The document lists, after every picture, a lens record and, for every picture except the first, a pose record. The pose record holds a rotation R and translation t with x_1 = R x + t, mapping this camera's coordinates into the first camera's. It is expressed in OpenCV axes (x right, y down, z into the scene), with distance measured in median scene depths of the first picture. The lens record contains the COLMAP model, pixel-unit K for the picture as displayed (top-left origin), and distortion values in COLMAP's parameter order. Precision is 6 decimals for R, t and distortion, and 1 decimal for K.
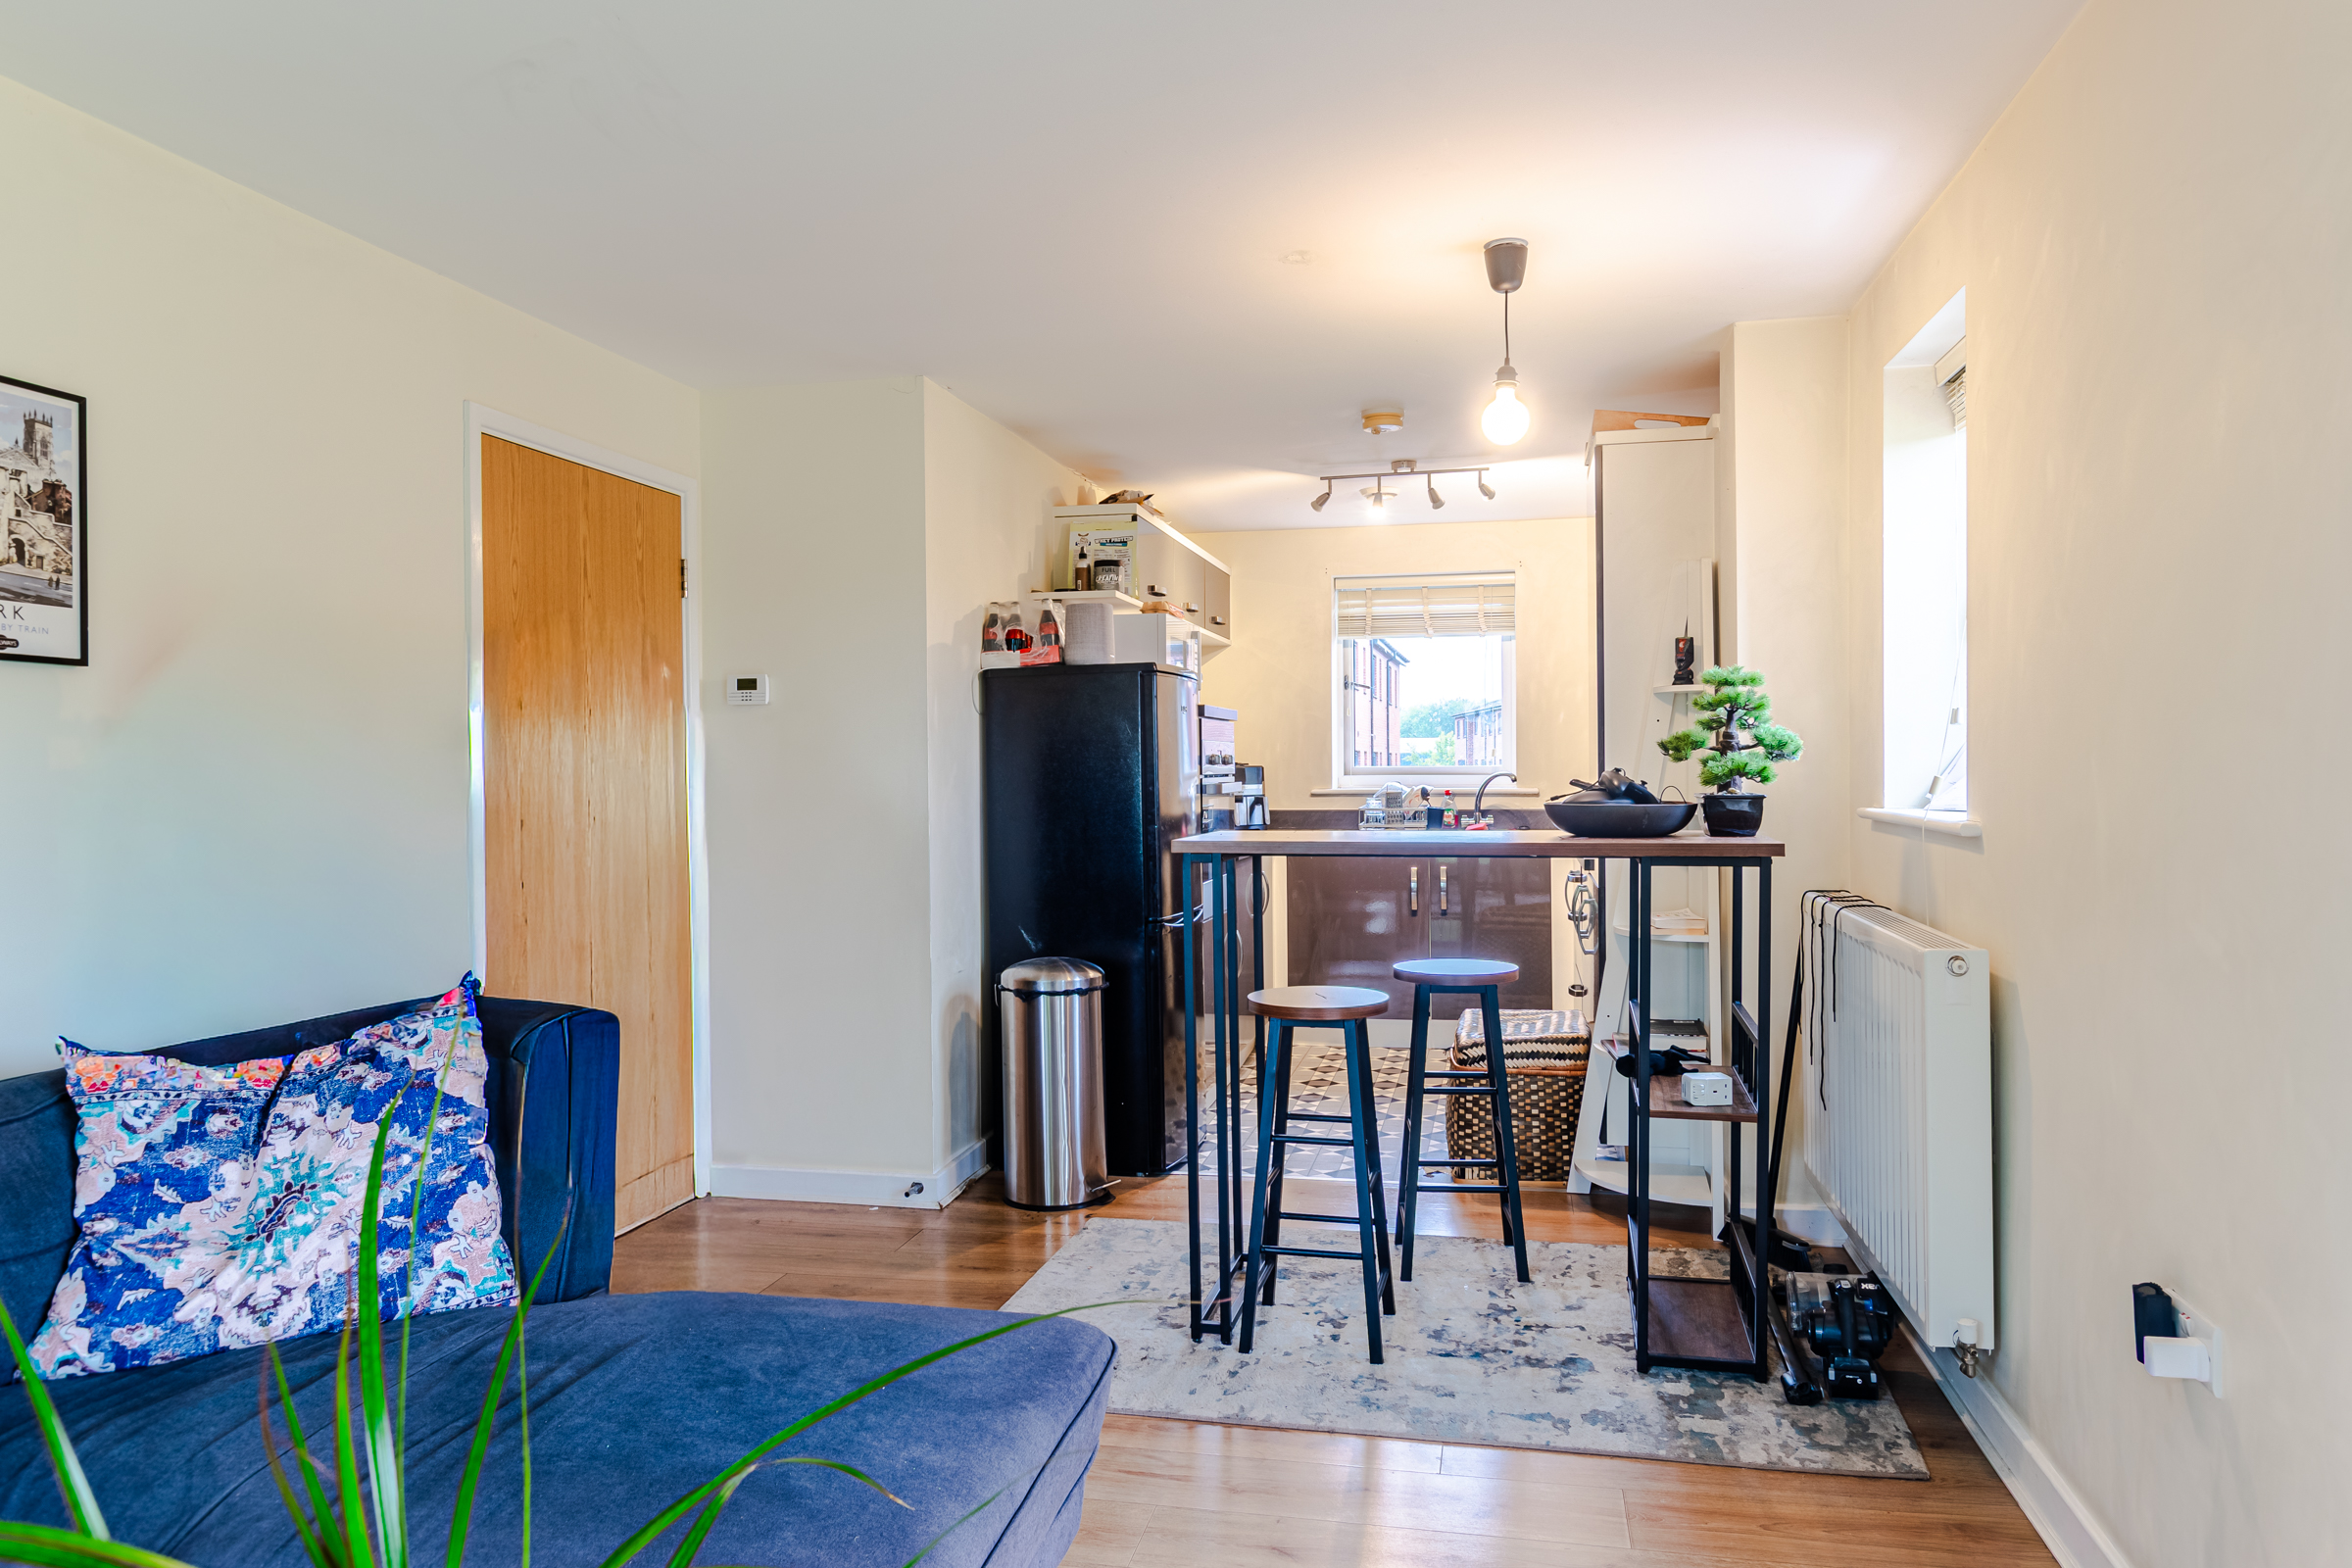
lens RADIAL K [[1504.2, 0, 1177.4], [0, 1504.2, 779.6], [0, 0, 1]] dist [-0.001616, -0.000083]
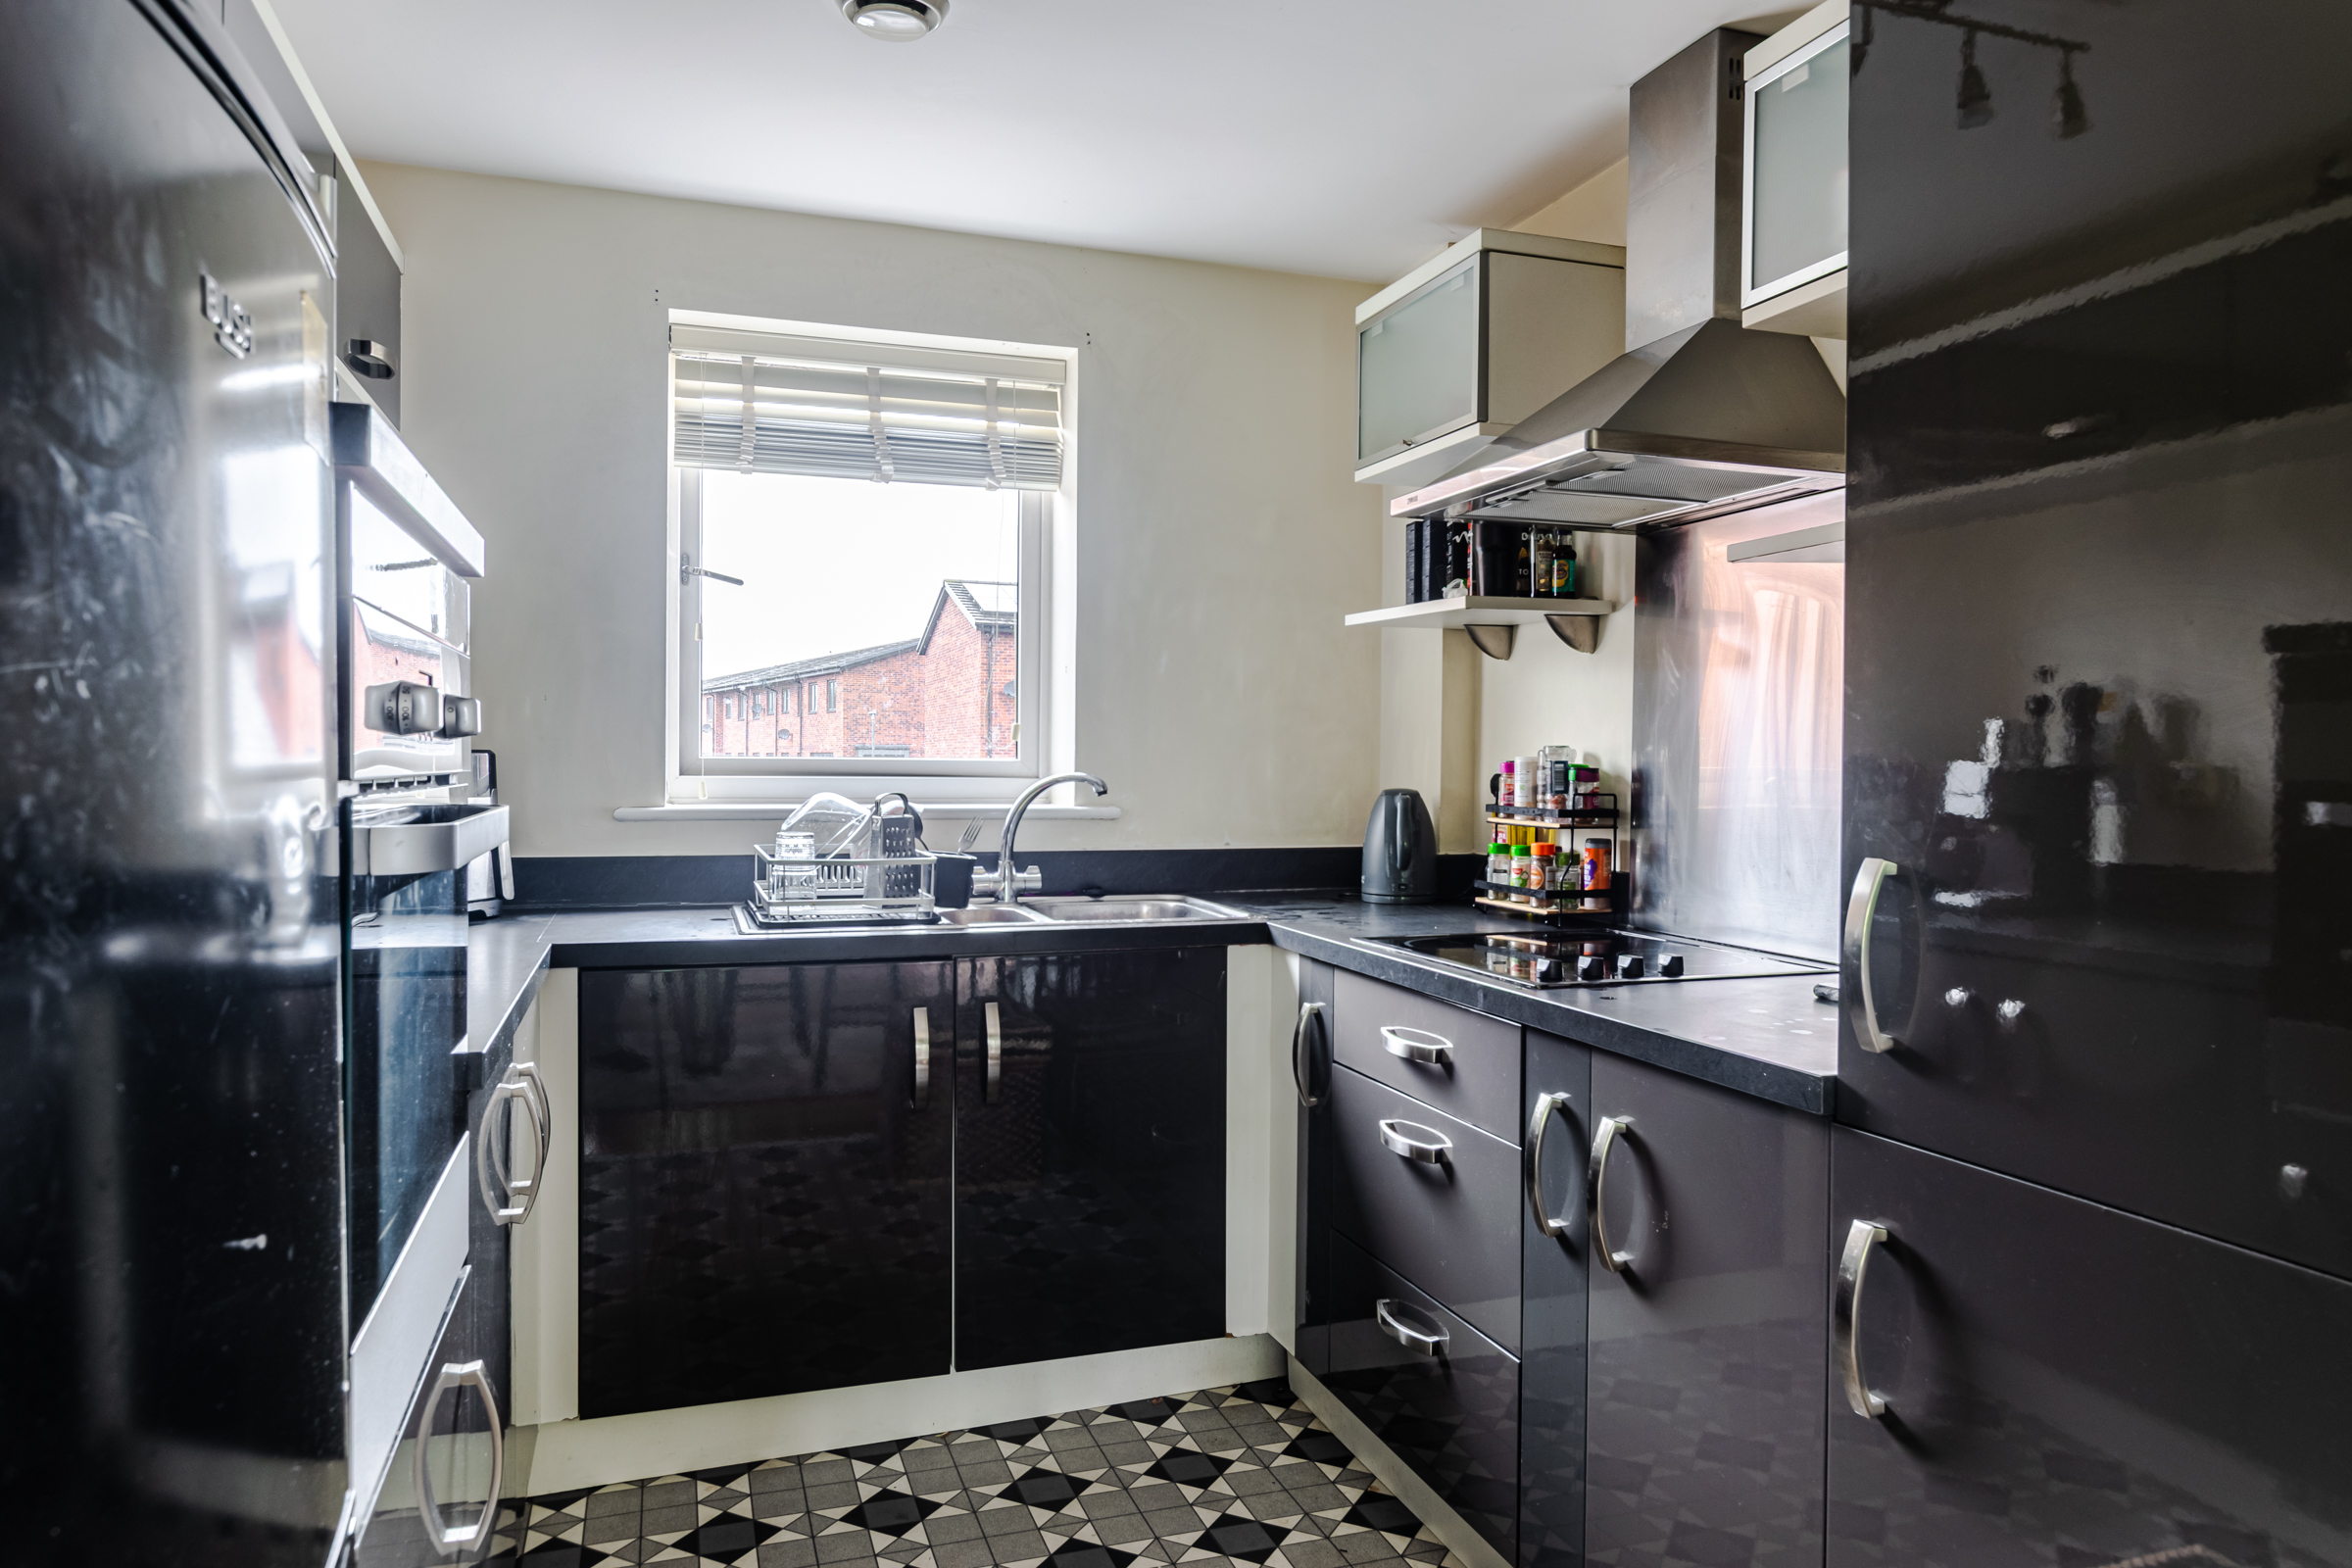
lens RADIAL K [[1504.2, 0, 1173.6], [0, 1504.2, 783.4], [0, 0, 1]] dist [-0.001616, -0.000083]
pose [[0.853921, 0.000998, 0.520401, 0.004073], [-0.002607, 0.999994, 0.002361, -0.002485], [-0.520396, -0.003373, 0.853919, 0.585158]]
